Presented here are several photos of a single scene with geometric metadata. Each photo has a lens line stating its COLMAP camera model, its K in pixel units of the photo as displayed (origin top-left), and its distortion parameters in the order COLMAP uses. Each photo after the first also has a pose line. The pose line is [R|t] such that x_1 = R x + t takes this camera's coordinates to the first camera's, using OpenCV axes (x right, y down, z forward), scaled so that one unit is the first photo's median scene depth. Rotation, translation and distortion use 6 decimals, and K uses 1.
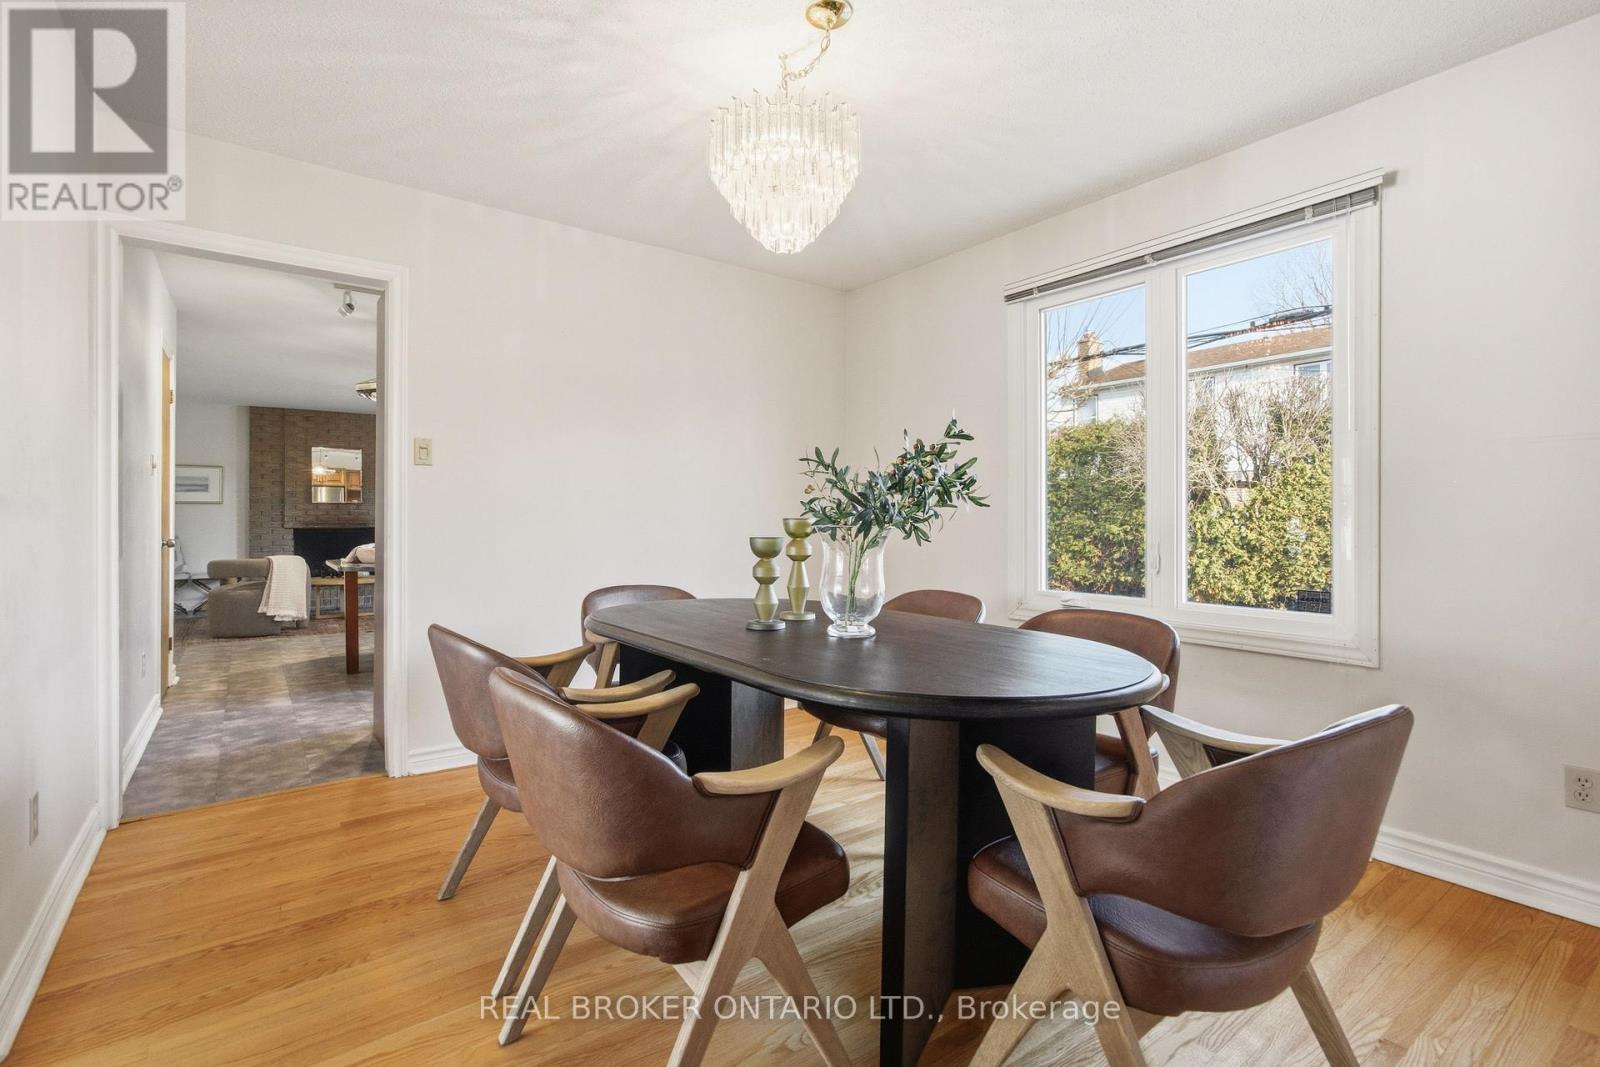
lens RADIAL K [[732.6, 0, 795.2], [0, 732.6, 525.5], [0, 0, 1]] dist [0.004323, 0.000479]
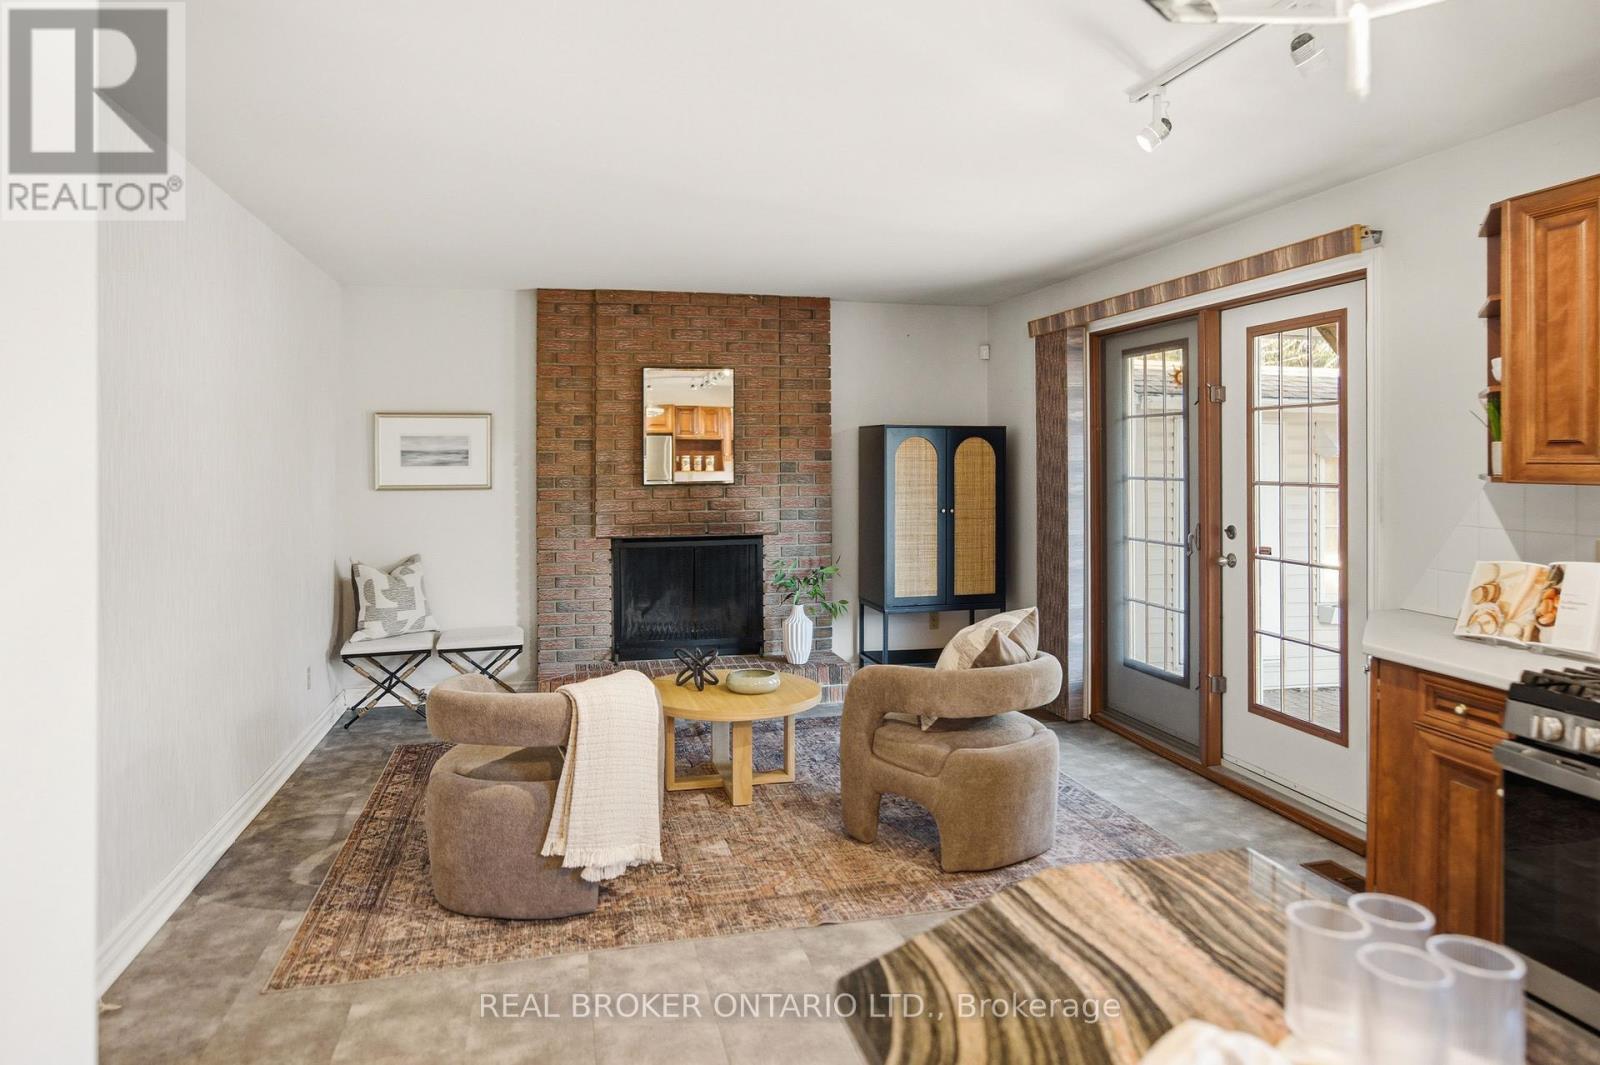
lens RADIAL K [[984.9, 0, 789.5], [0, 984.9, 458.7], [0, 0, 1]] dist [-0.018067, 0.010927]
pose [[0.920000, -0.005974, -0.391873, -0.325846], [0.003040, 0.999963, -0.008107, -0.042857], [0.391907, 0.006268, 0.919984, 0.455645]]
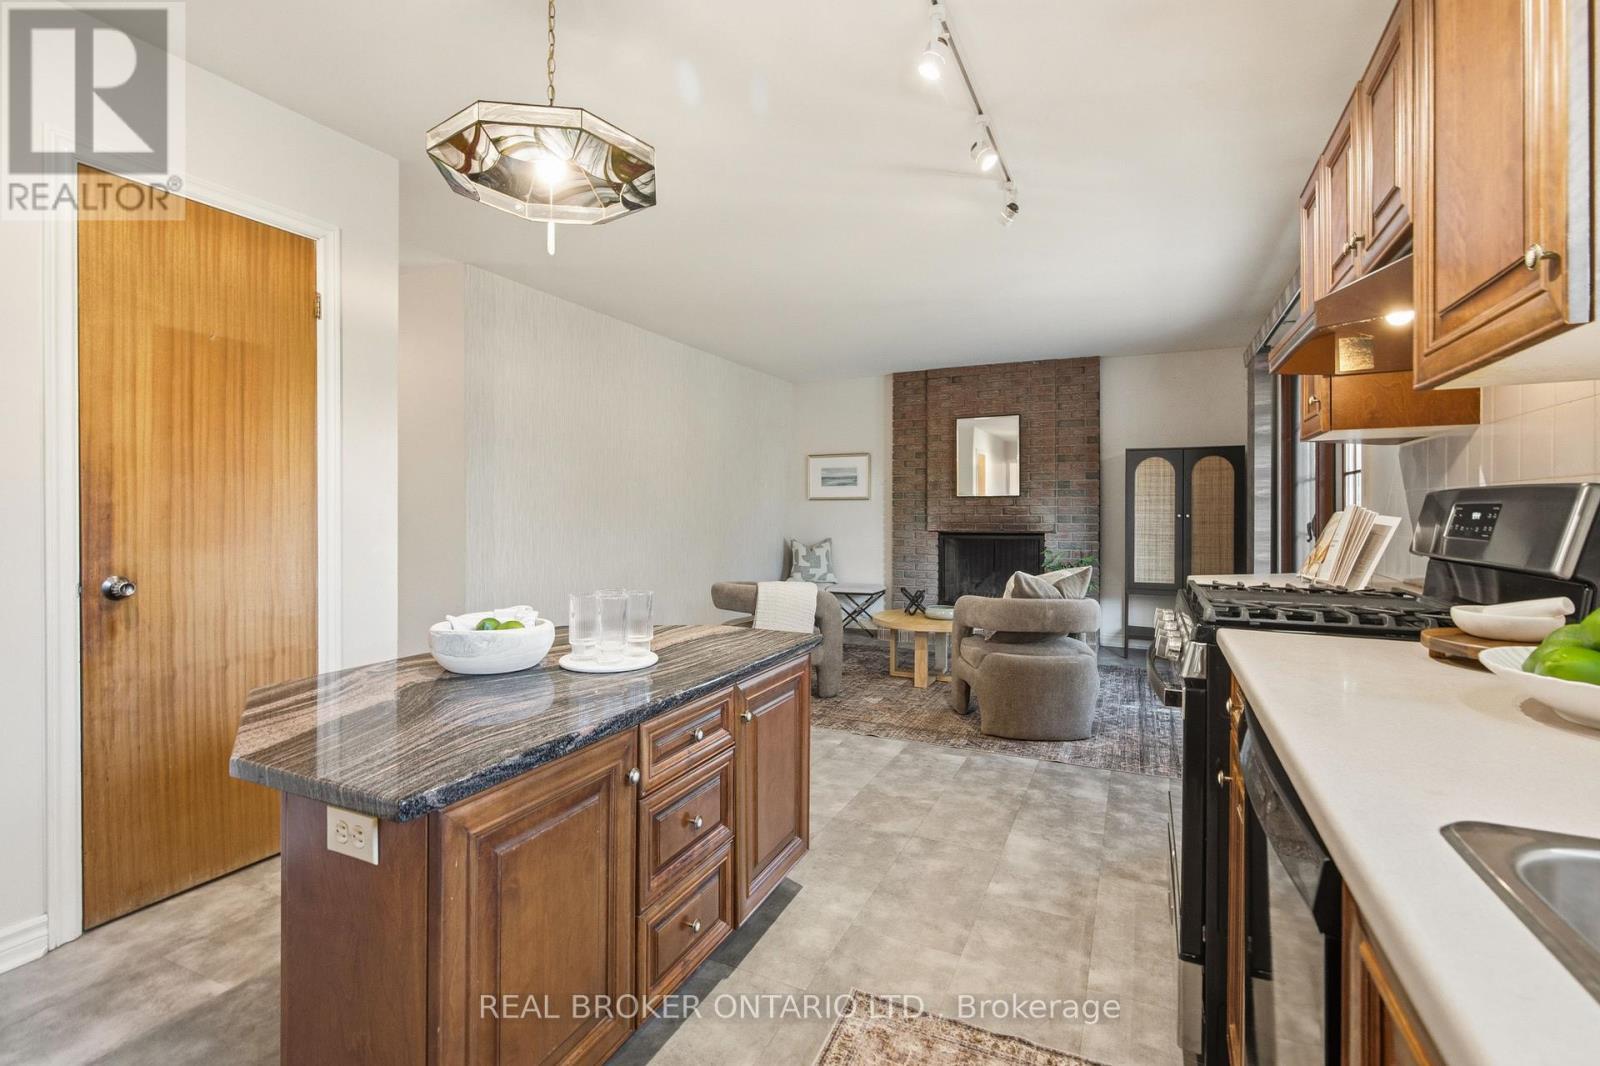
lens RADIAL K [[724.1, 0, 810.1], [0, 724.1, 517.4], [0, 0, 1]] dist [0.008711, -0.004084]
pose [[0.490610, 0.004528, -0.871367, -0.113981], [-0.006863, 0.999976, 0.001333, -0.010286], [0.871352, 0.005326, 0.490630, 0.537276]]
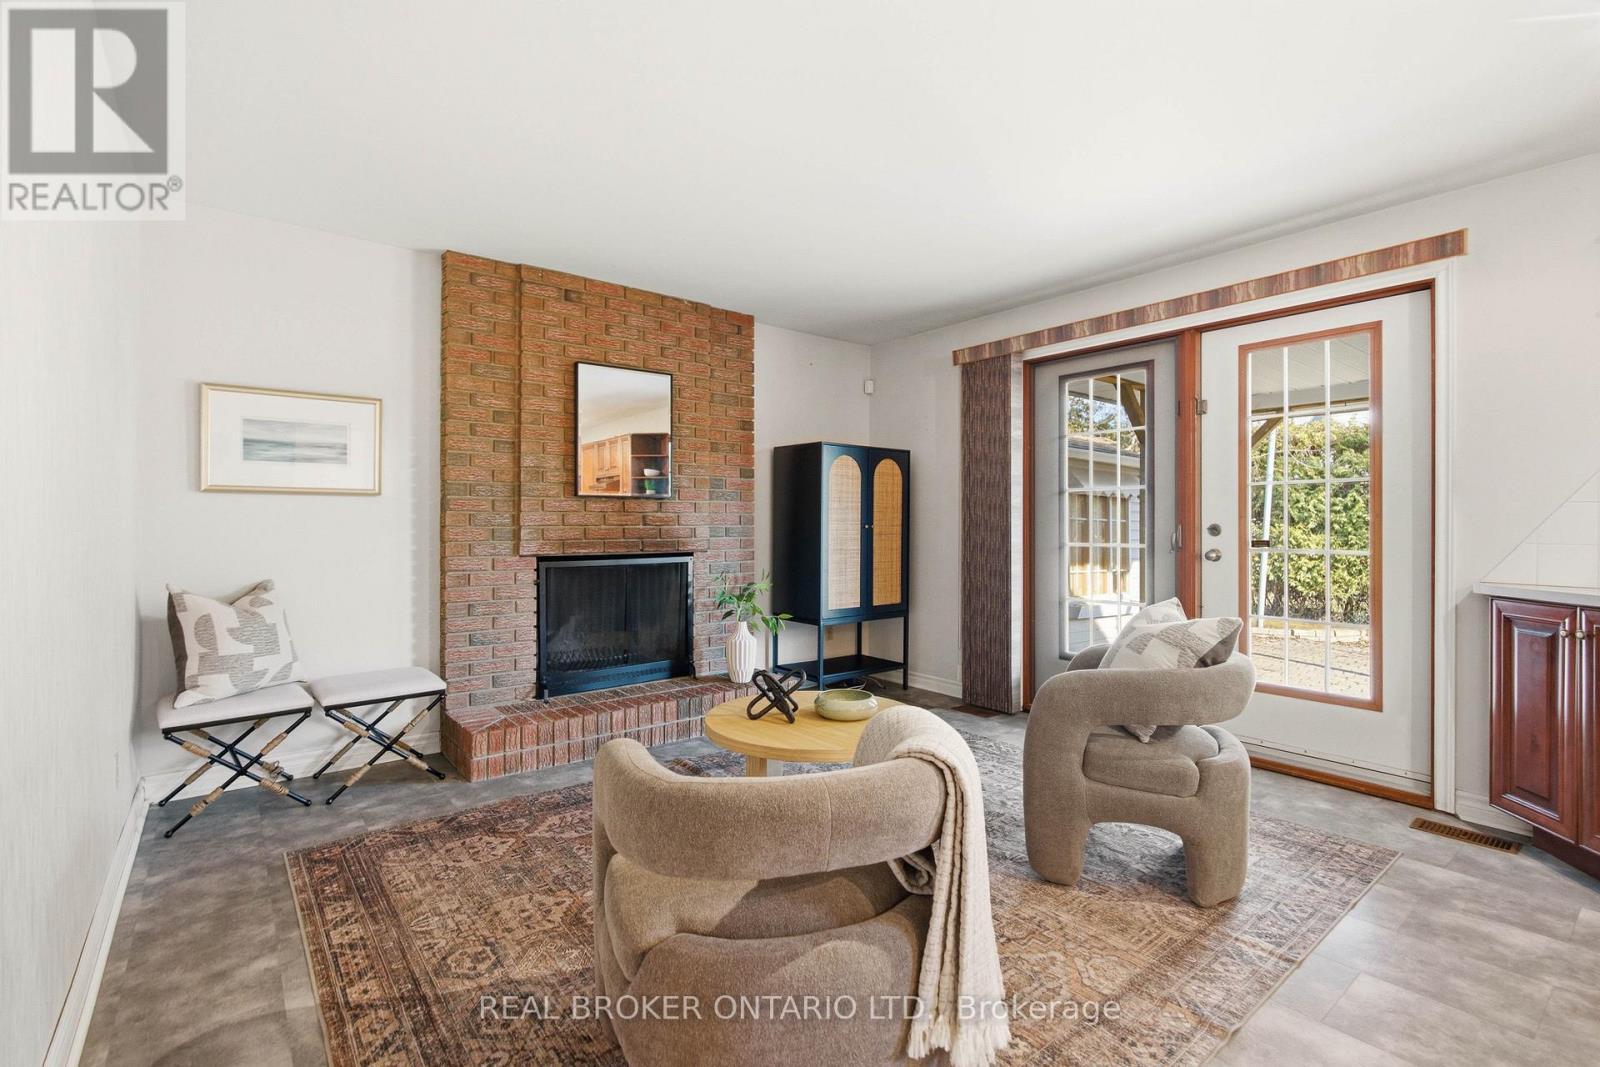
lens RADIAL K [[724.1, 0, 796.4], [0, 724.1, 525.9], [0, 0, 1]] dist [0.008711, -0.004084]
pose [[0.999577, -0.000703, 0.029077, -0.554135], [0.000823, 0.999991, -0.004105, -0.011318], [-0.029074, 0.004127, 0.999569, 0.590722]]
